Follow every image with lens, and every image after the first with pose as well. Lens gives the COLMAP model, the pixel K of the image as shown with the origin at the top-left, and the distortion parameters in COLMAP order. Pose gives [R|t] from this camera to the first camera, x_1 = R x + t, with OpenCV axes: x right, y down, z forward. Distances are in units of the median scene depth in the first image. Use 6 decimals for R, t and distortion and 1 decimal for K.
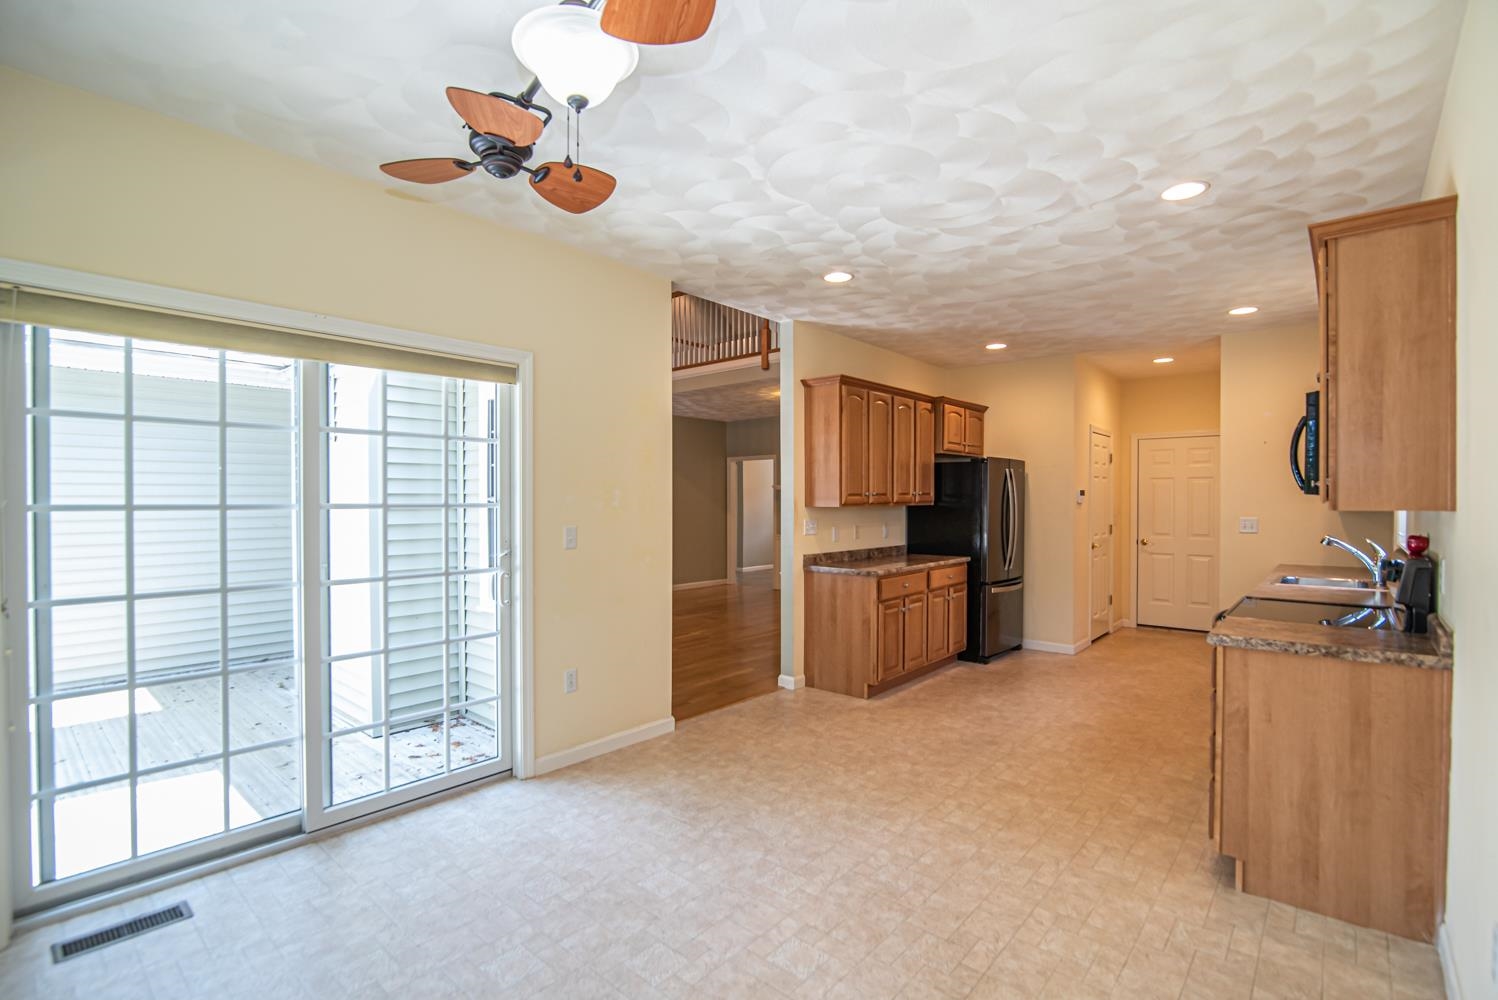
lens RADIAL K [[689.9, 0, 739.2], [0, 689.9, 505.3], [0, 0, 1]] dist [-0.019678, 0.000936]
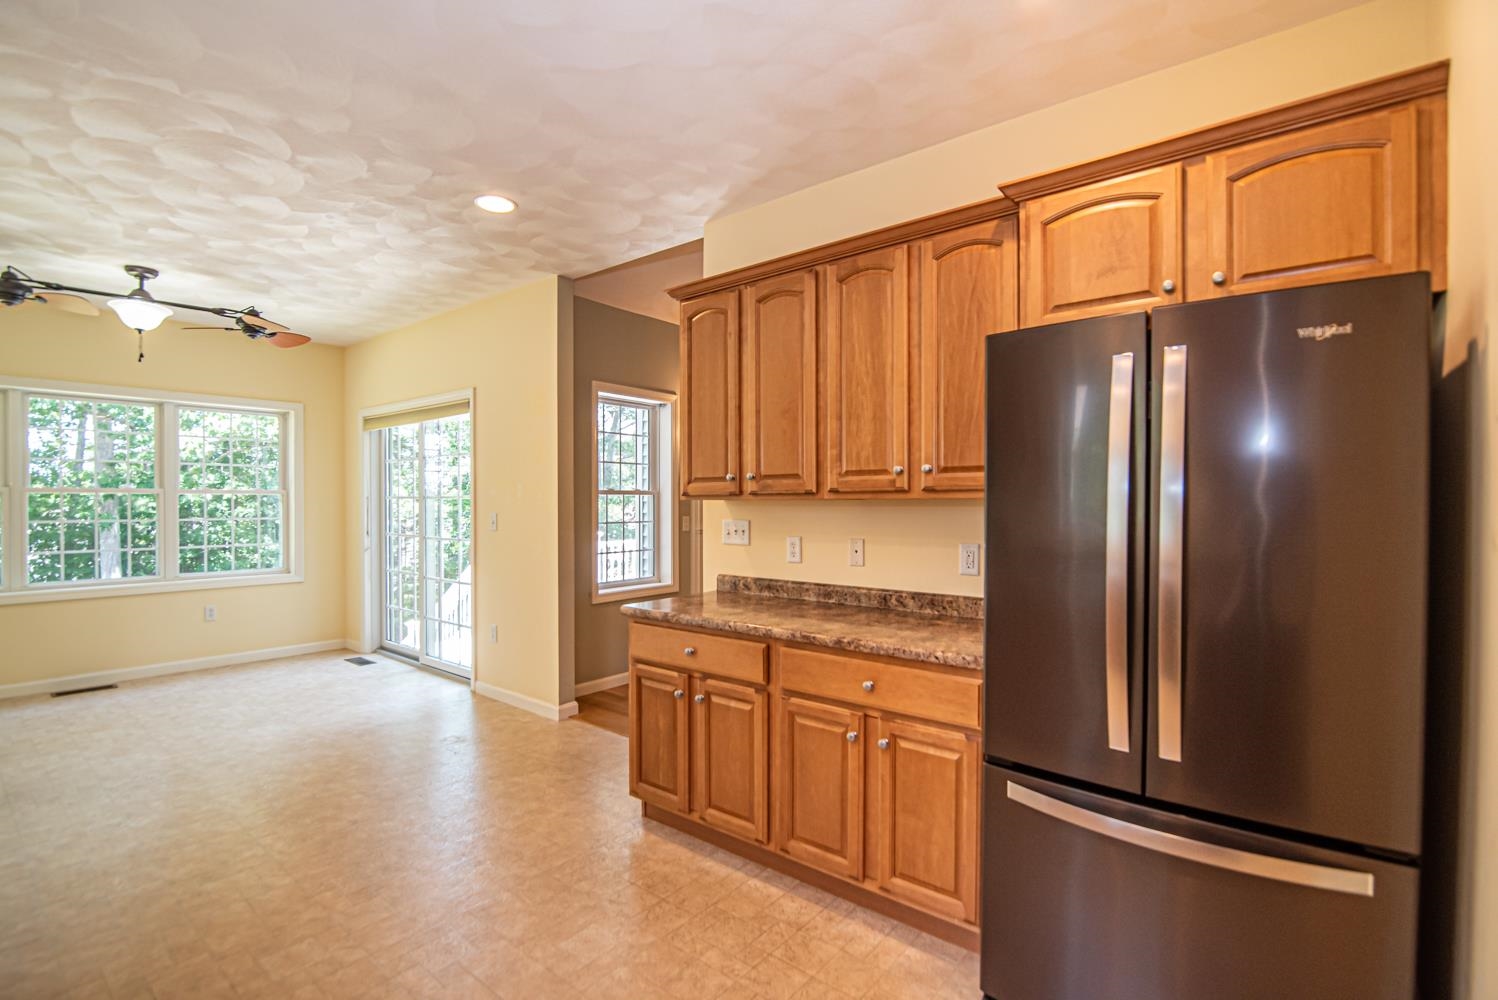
lens RADIAL K [[689.9, 0, 746.6], [0, 689.9, 508.8], [0, 0, 1]] dist [-0.019678, 0.000936]
pose [[0.043905, 0.012567, -0.998957, 0.710479], [-0.008300, 0.999891, 0.012214, 0.002065], [0.999001, 0.007755, 0.044005, 0.952563]]
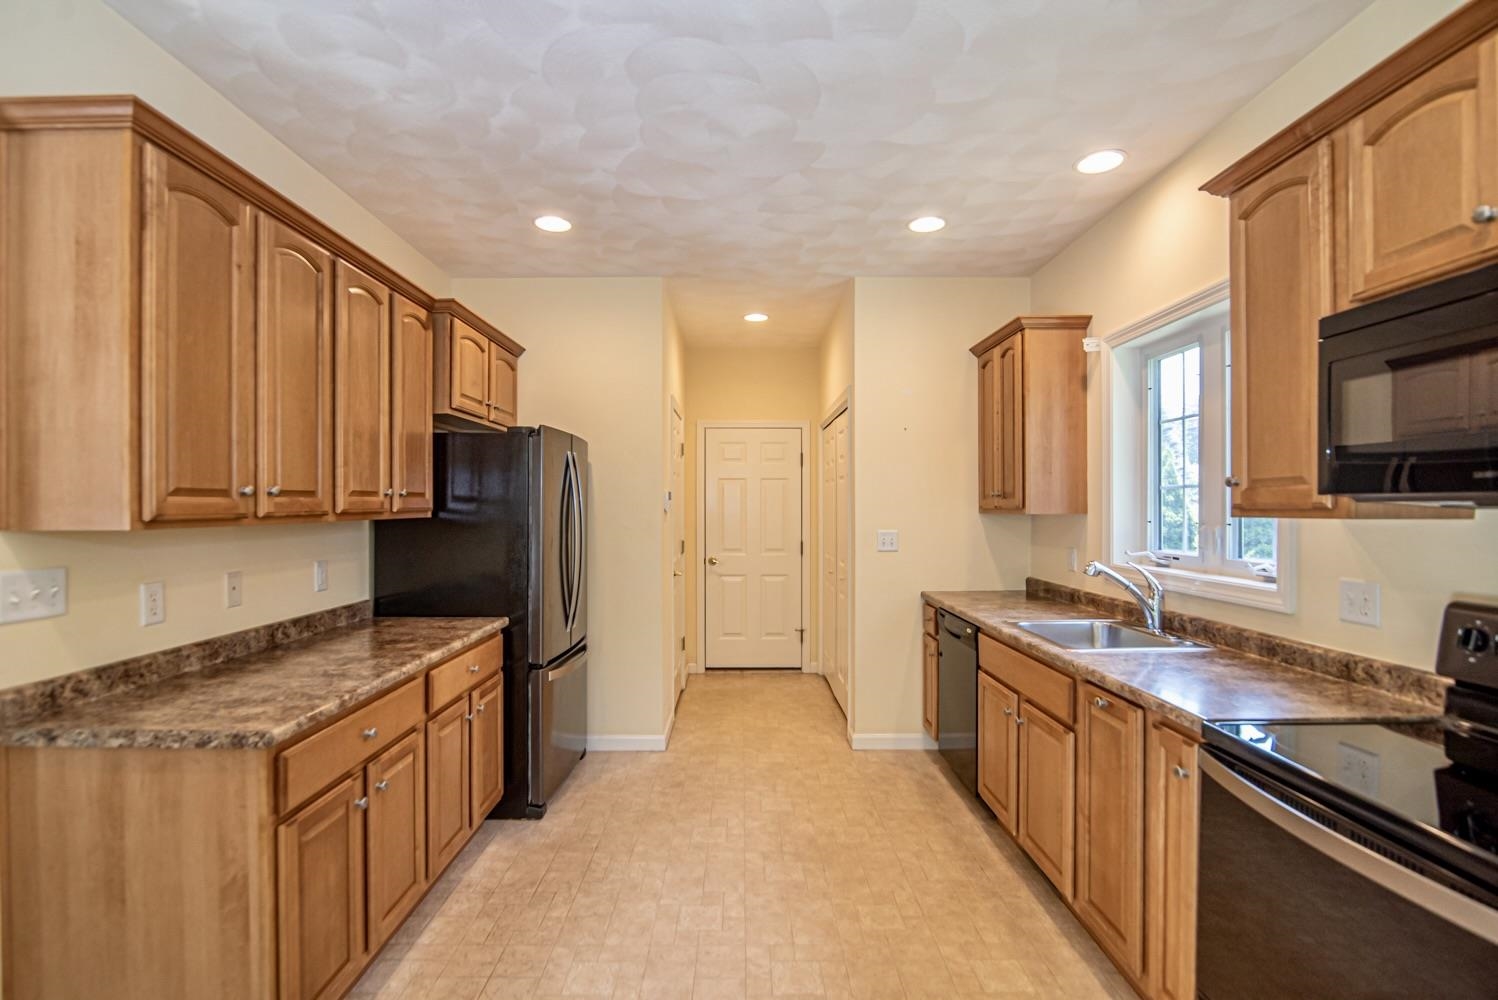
lens RADIAL K [[689.9, 0, 747.2], [0, 689.9, 506.4], [0, 0, 1]] dist [-0.019678, 0.000936]
pose [[0.742091, -0.001054, 0.670298, 0.135156], [0.006971, 0.999957, -0.006145, -0.004036], [-0.670262, 0.009233, 0.742067, 0.544023]]
